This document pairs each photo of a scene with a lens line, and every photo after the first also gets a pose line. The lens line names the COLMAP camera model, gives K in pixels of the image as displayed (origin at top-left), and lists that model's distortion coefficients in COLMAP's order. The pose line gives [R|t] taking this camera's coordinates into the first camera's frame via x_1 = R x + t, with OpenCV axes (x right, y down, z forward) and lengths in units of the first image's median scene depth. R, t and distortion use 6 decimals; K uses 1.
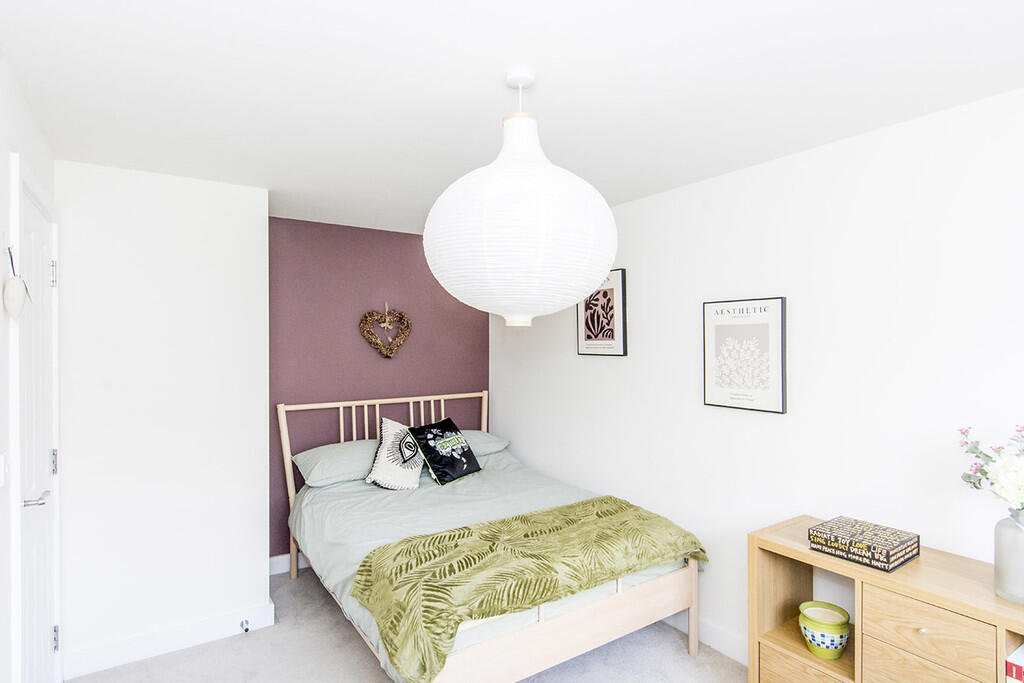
lens RADIAL K [[541.2, 0, 510.2], [0, 541.2, 342.9], [0, 0, 1]] dist [-0.001576, -0.000999]
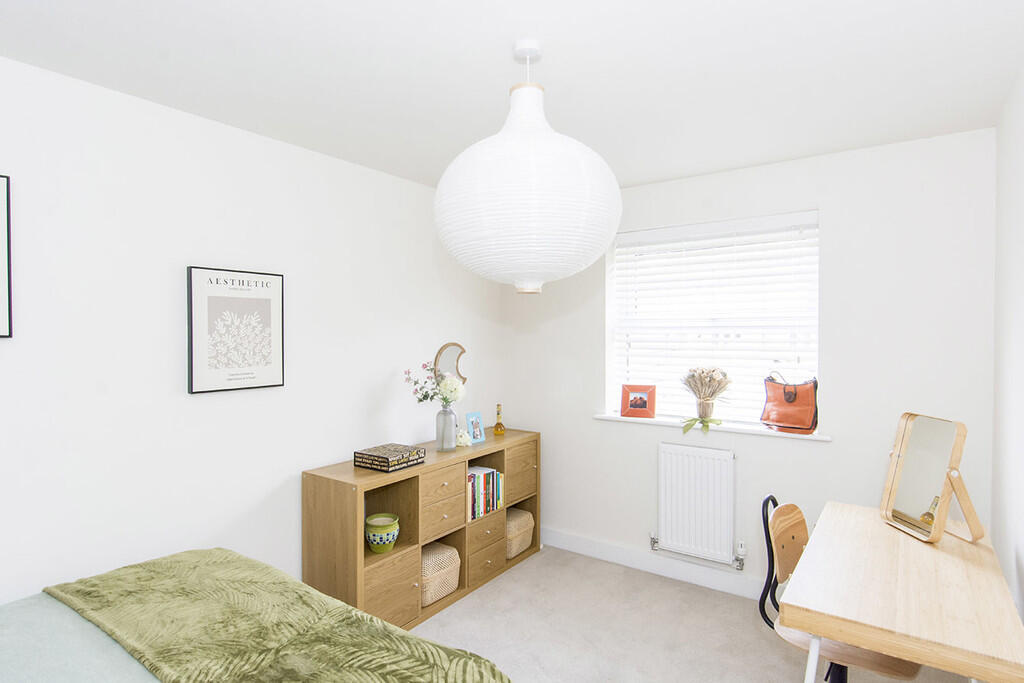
lens RADIAL K [[541.2, 0, 510.2], [0, 541.2, 342.9], [0, 0, 1]] dist [-0.001576, -0.000999]
pose [[-0.342393, -0.012821, 0.939469, -0.607720], [0.011605, 0.999773, 0.017873, 0.032376], [-0.939485, 0.017022, -0.342166, 0.902106]]
